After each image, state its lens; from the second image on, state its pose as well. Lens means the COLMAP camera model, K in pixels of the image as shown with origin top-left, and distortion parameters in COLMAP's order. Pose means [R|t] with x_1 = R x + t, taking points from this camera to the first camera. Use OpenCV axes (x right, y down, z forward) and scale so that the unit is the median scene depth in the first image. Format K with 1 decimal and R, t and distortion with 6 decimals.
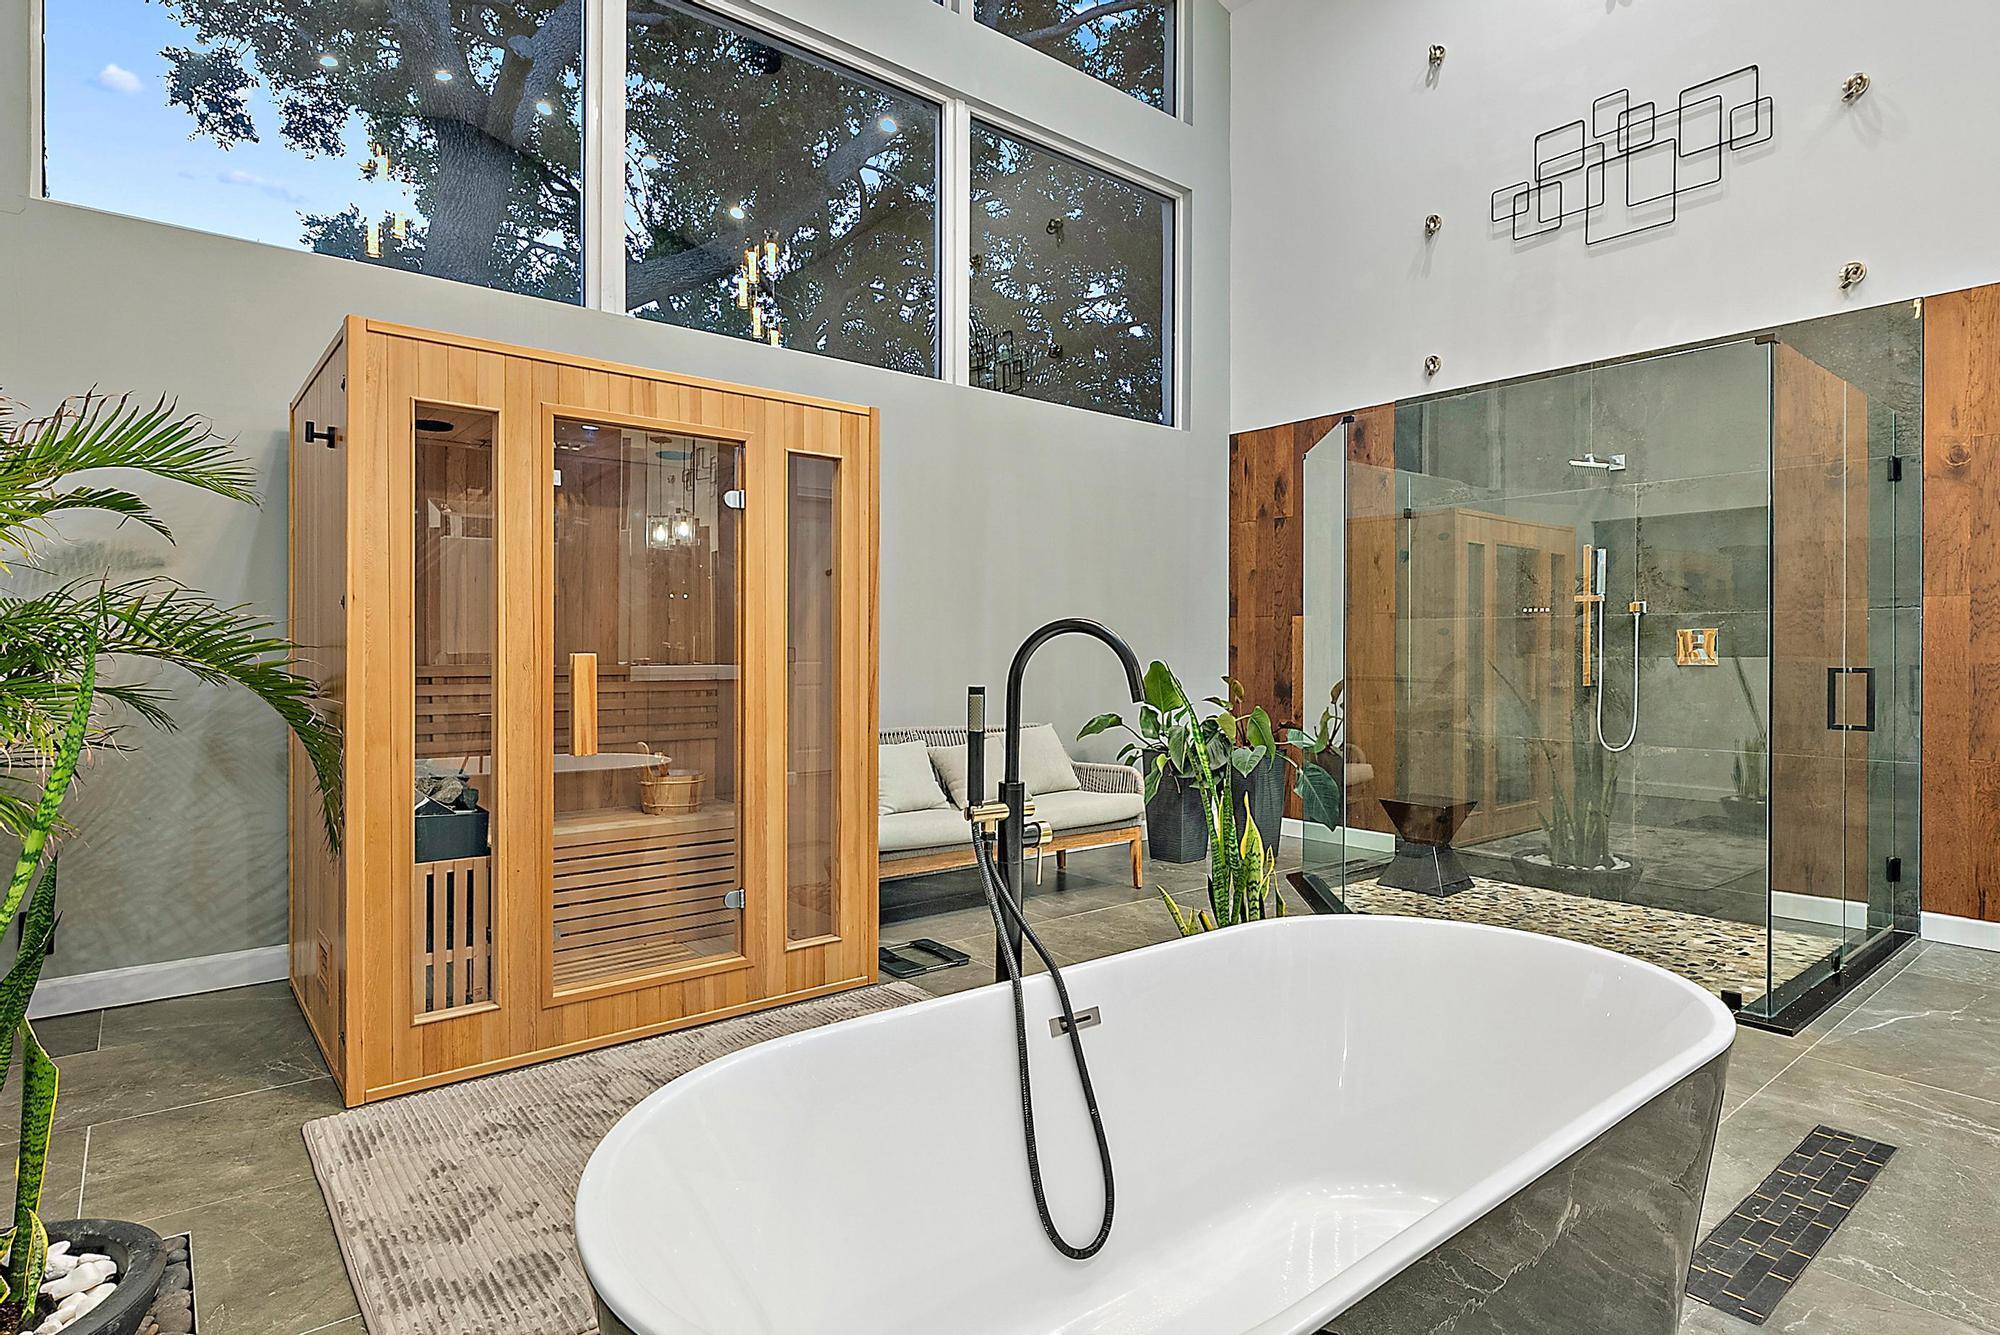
lens RADIAL K [[1043.3, 0, 1000.0], [0, 1043.3, 667.5], [0, 0, 1]] dist [-0.001503, -0.000171]
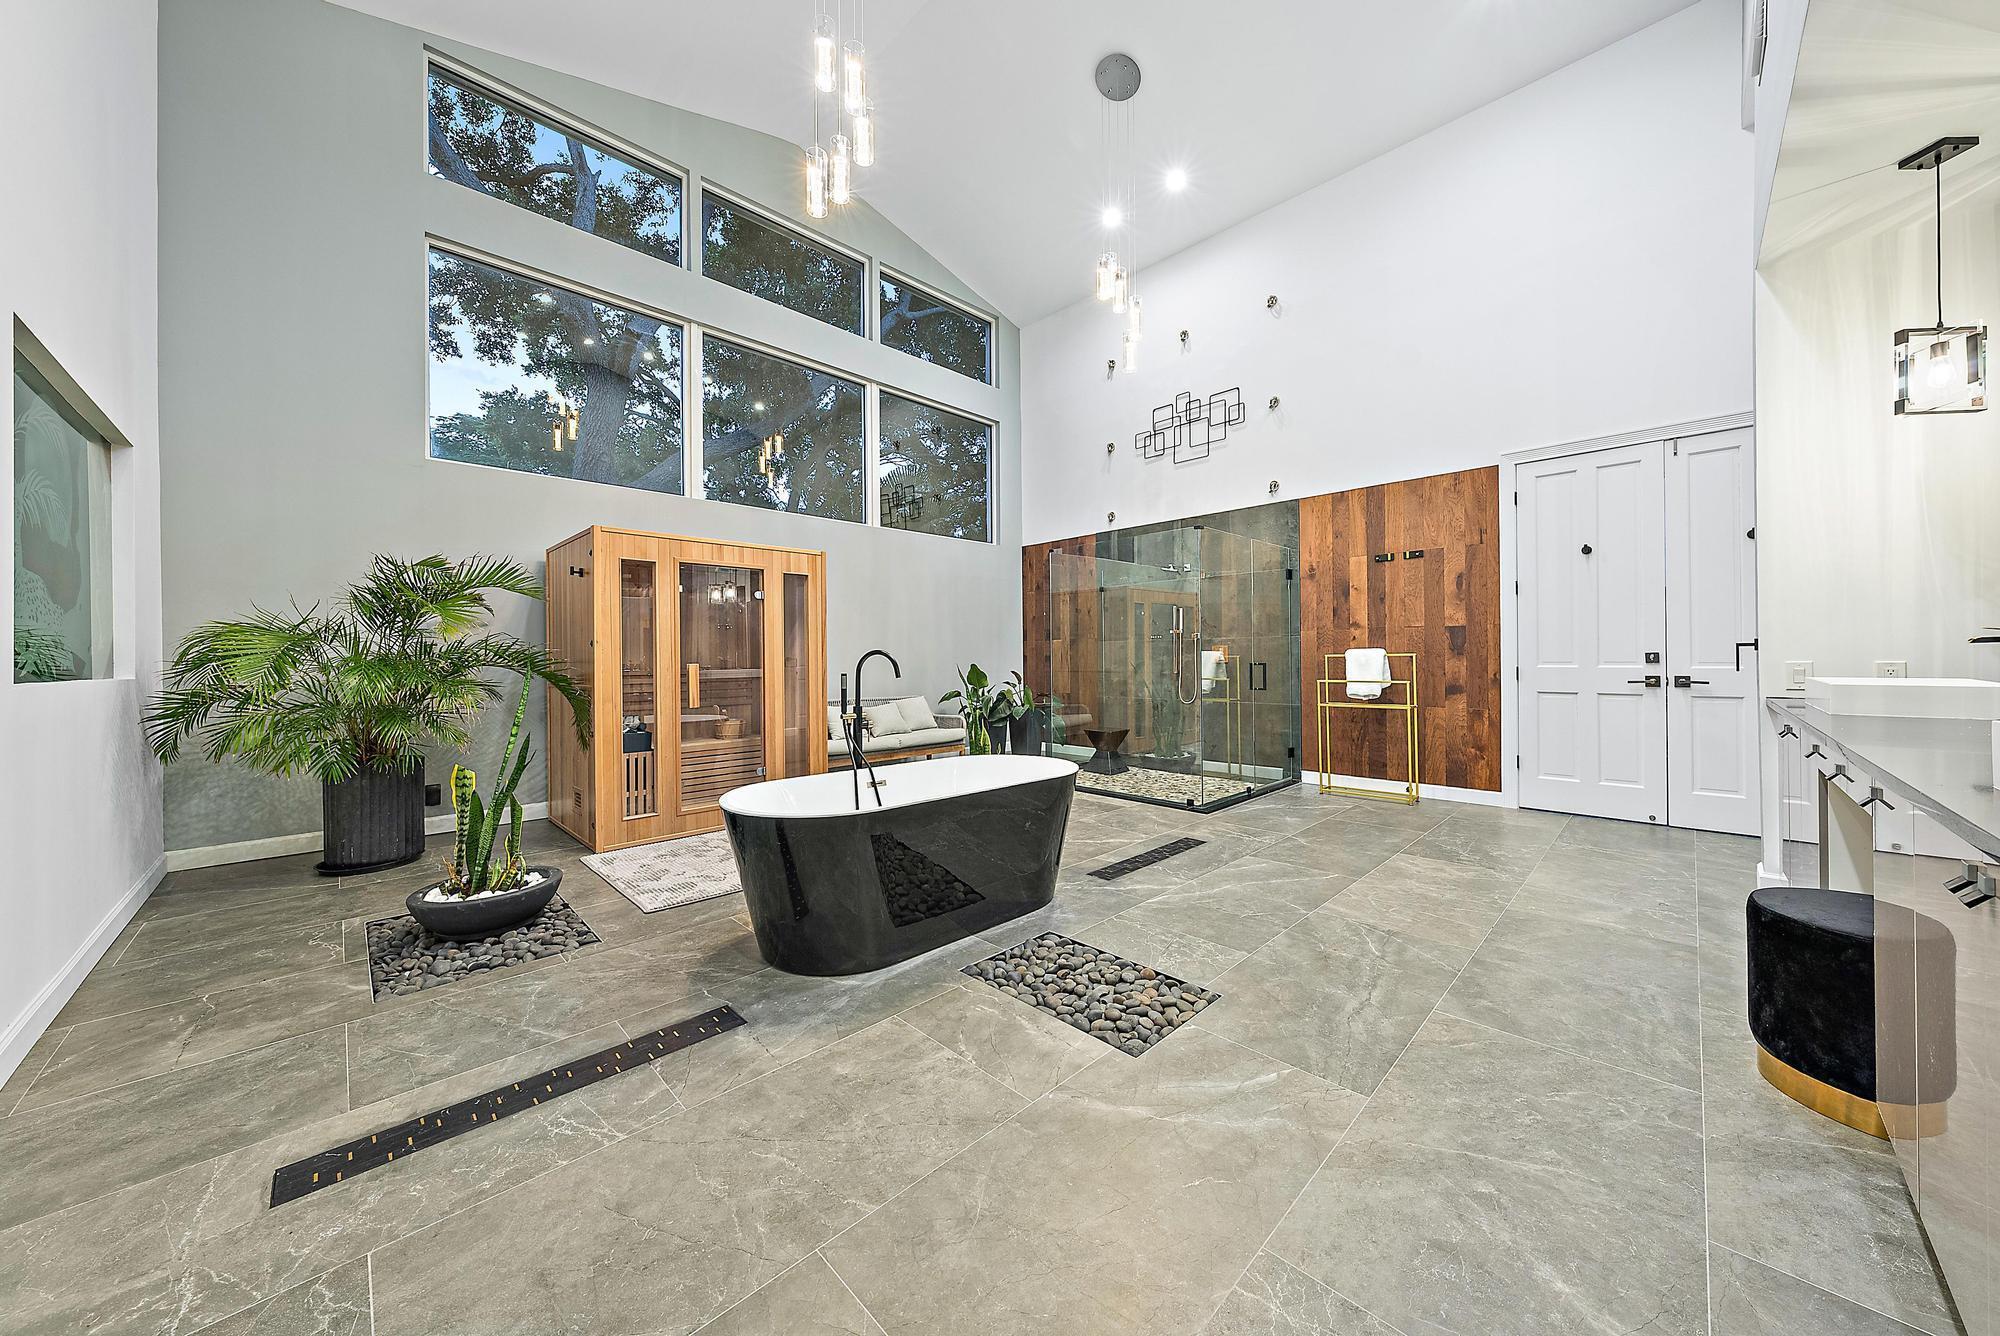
lens RADIAL K [[680.2, 0, 1001.0], [0, 680.2, 661.1], [0, 0, 1]] dist [-0.002685, 0.000192]
pose [[0.995865, -0.012939, 0.089919, 0.089102], [0.013972, 0.999843, -0.010877, 0.003734], [-0.089764, 0.012088, 0.995890, -0.343062]]
